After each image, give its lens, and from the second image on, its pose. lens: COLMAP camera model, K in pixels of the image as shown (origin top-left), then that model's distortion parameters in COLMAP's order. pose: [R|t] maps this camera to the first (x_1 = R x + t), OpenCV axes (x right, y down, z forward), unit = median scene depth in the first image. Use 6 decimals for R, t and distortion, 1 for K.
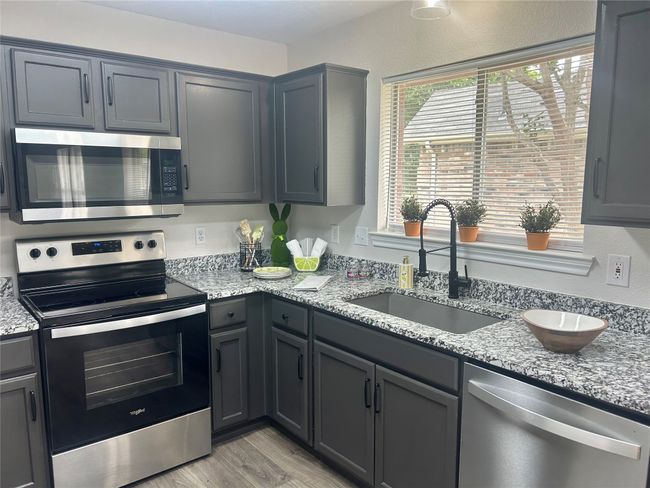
lens RADIAL K [[495.7, 0, 324.6], [0, 495.7, 244.2], [0, 0, 1]] dist [0.039612, -0.014715]
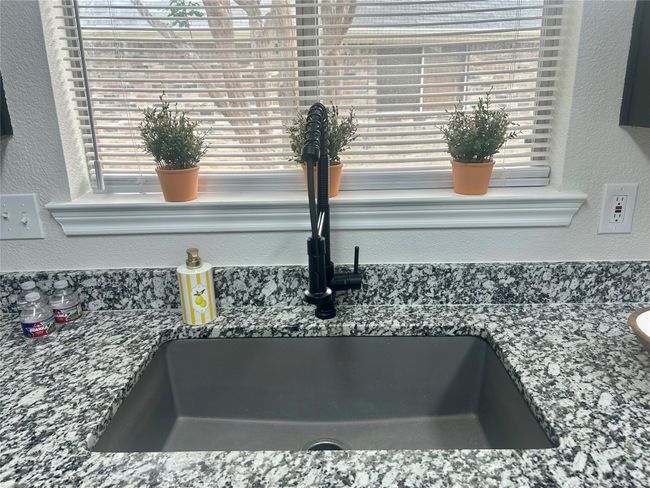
lens RADIAL K [[495.7, 0, 326.7], [0, 495.7, 243.3], [0, 0, 1]] dist [0.039612, -0.014715]
pose [[0.646554, -0.229869, 0.727412, -0.079030], [0.119975, 0.972296, 0.200616, -0.059802], [-0.753375, -0.042438, 0.656220, 0.729791]]
